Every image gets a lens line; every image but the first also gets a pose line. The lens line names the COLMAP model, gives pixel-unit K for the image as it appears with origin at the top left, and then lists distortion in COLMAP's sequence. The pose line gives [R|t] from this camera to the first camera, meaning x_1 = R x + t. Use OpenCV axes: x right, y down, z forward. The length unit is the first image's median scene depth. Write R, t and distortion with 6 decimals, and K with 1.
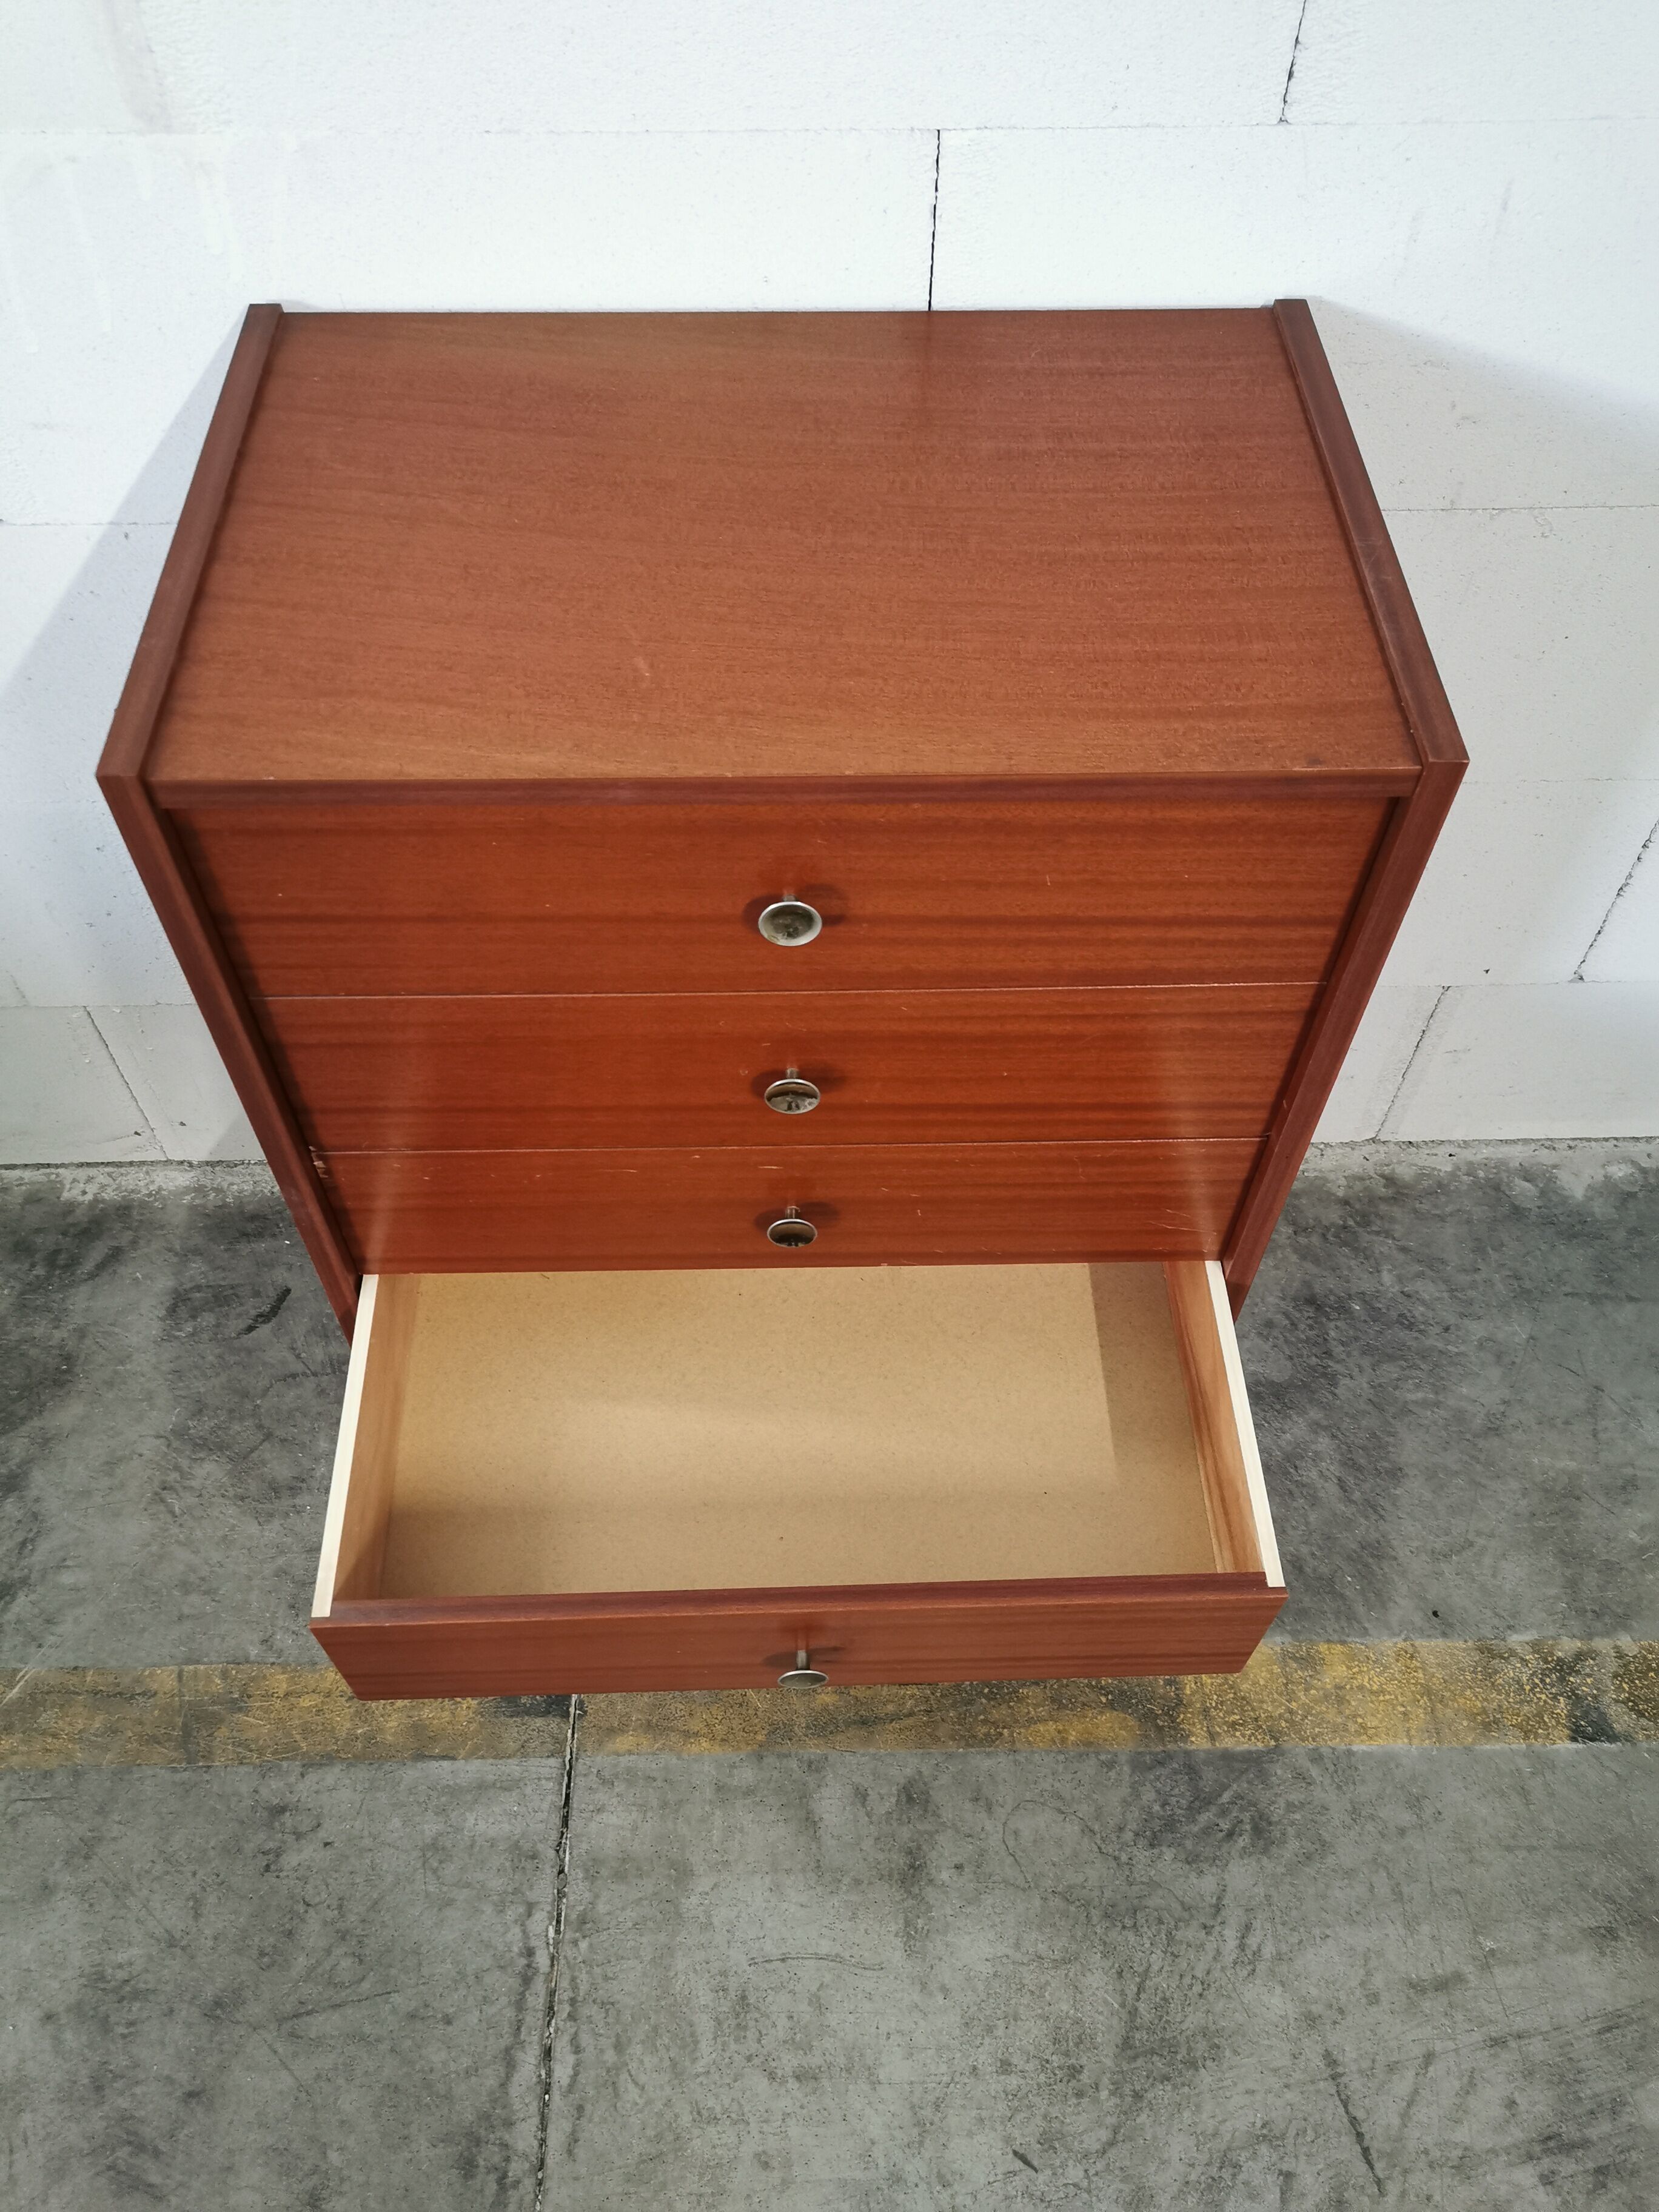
lens RADIAL K [[1697.2, 0, 820.8], [0, 1697.2, 1102.7], [0, 0, 1]] dist [0.065034, -0.069248]
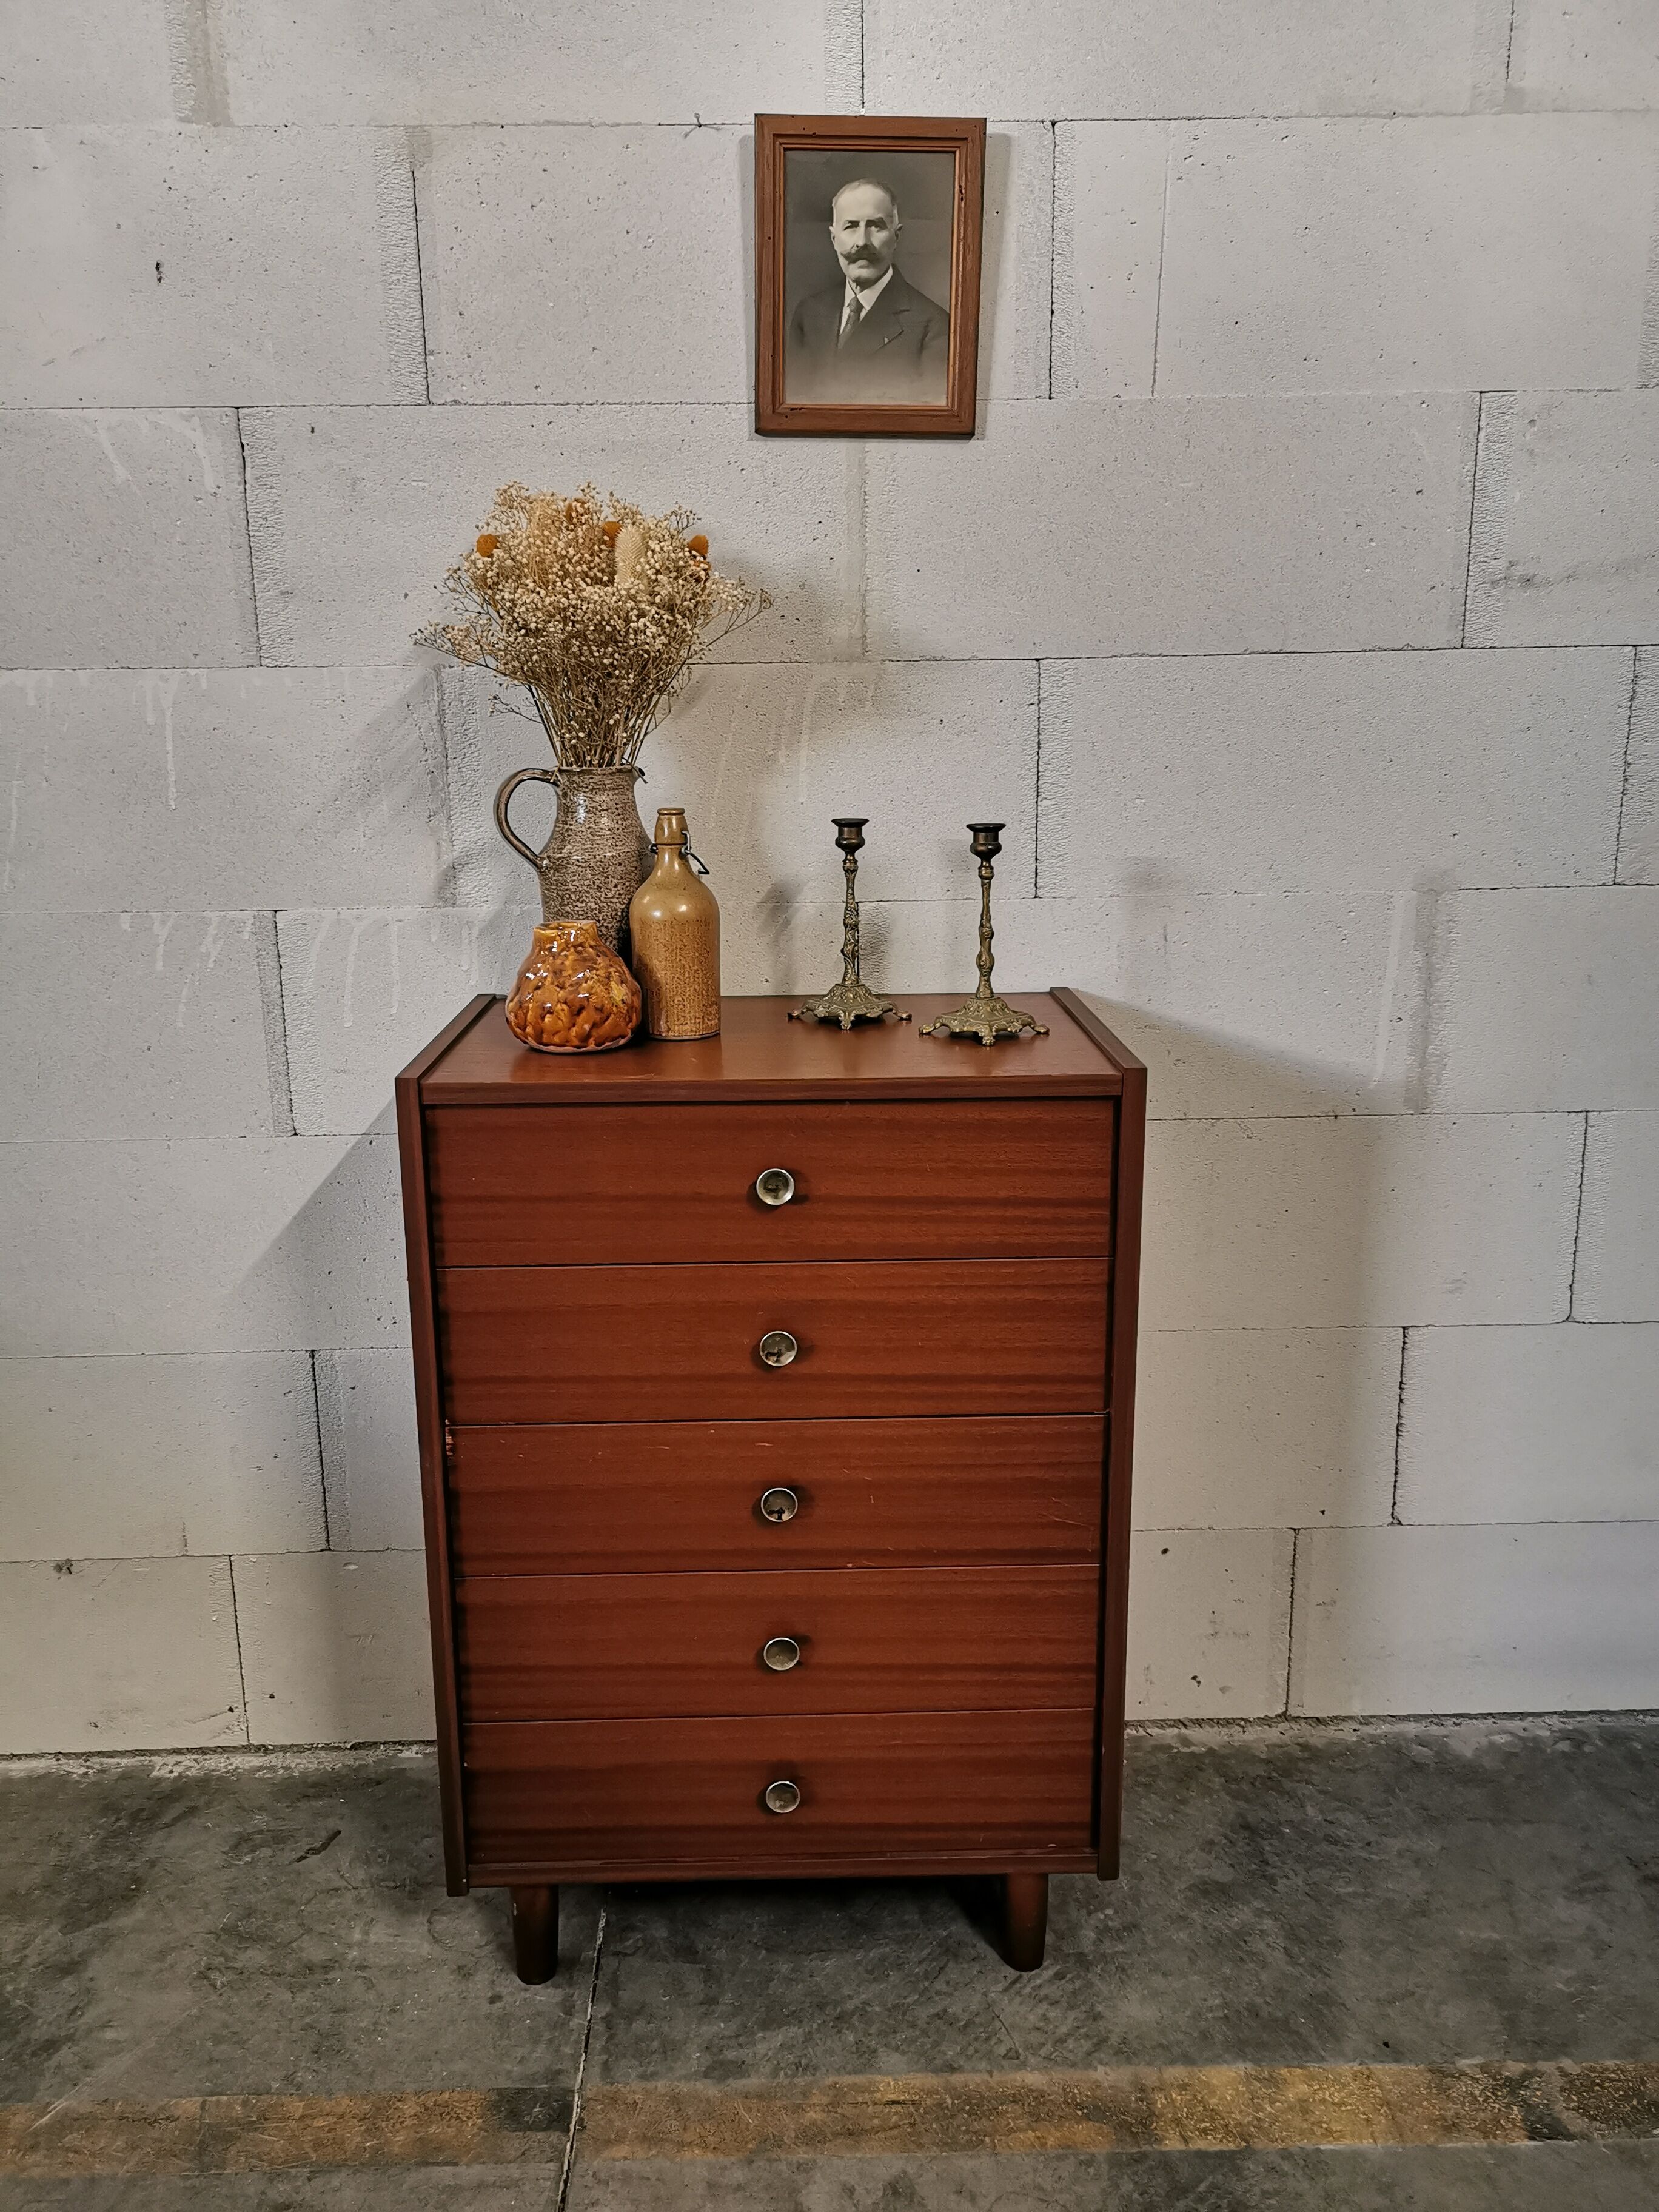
lens RADIAL K [[1704.7, 0, 818.8], [0, 1704.7, 1104.8], [0, 0, 1]] dist [0.048278, -0.034925]
pose [[0.999875, -0.015745, -0.001182, 0.017537], [0.011351, 0.768841, -0.639339, 0.570051], [0.010975, 0.639246, 0.768924, -0.217253]]
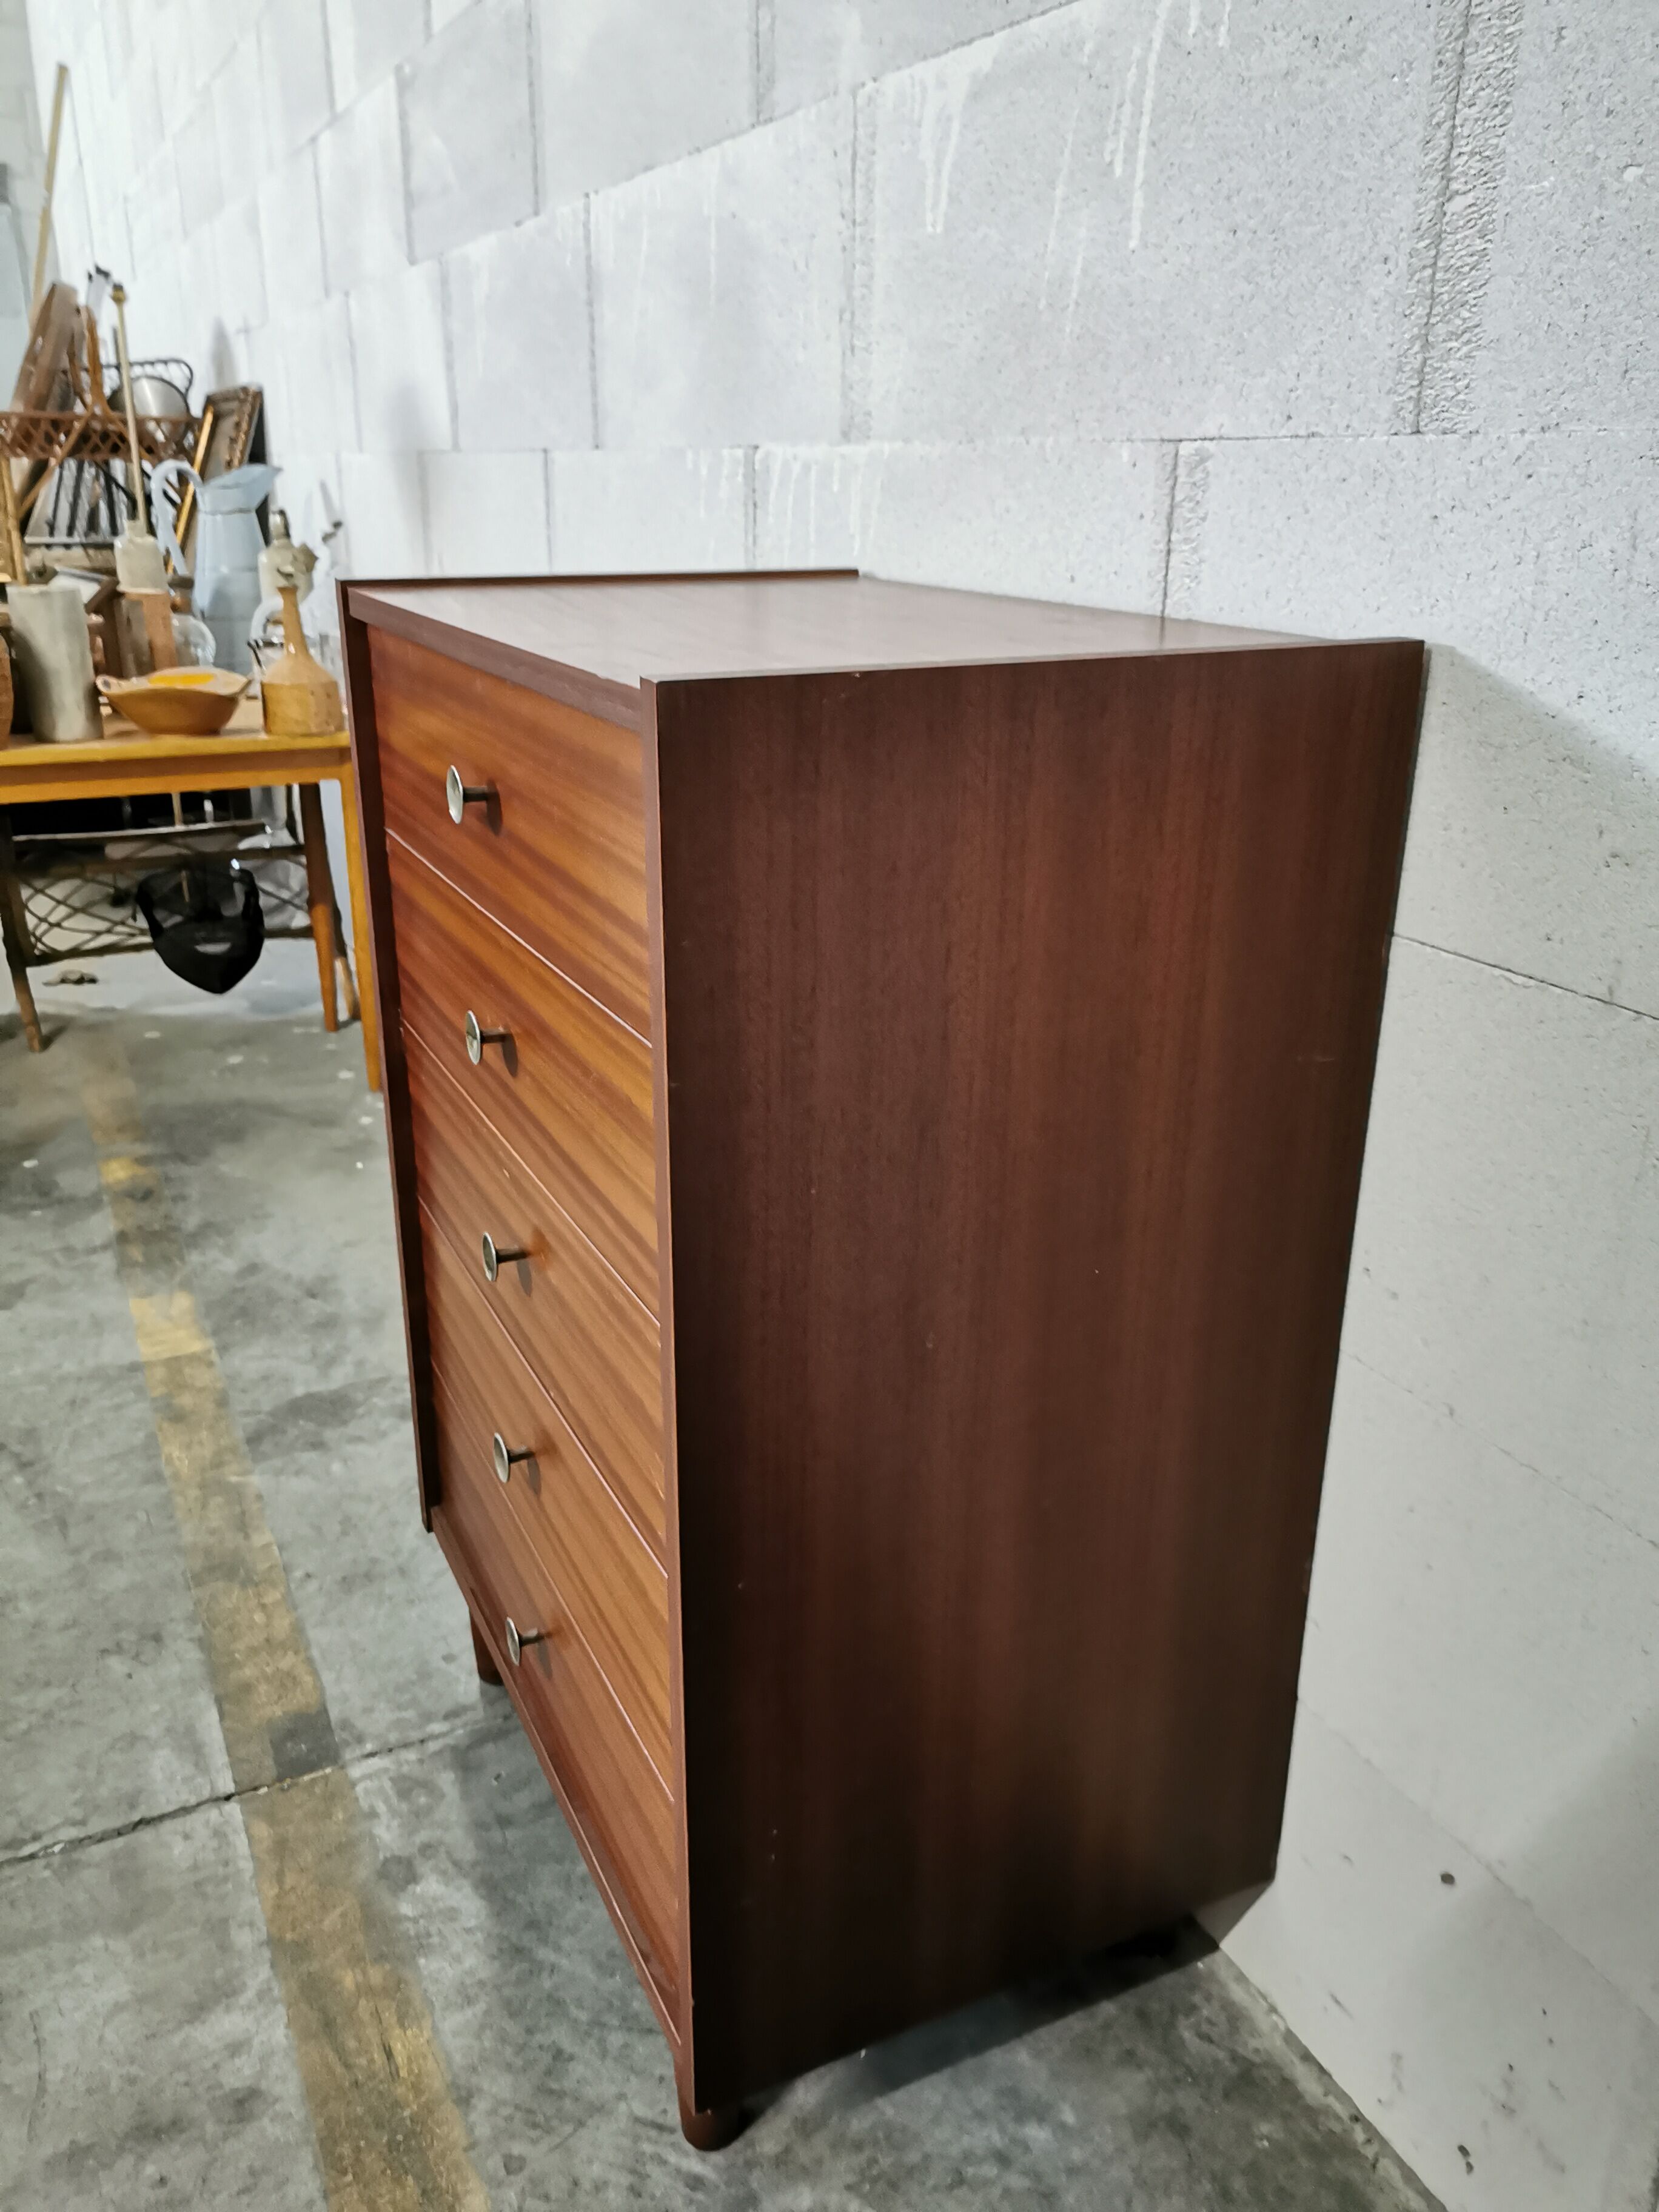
lens RADIAL K [[1719.1, 0, 815.7], [0, 1719.1, 1101.0], [0, 0, 1]] dist [0.044217, -0.037498]
pose [[0.416062, 0.314954, -0.853051, 0.705116], [-0.731473, 0.673231, -0.108202, -0.011277], [0.540221, 0.669002, 0.510486, 0.425832]]
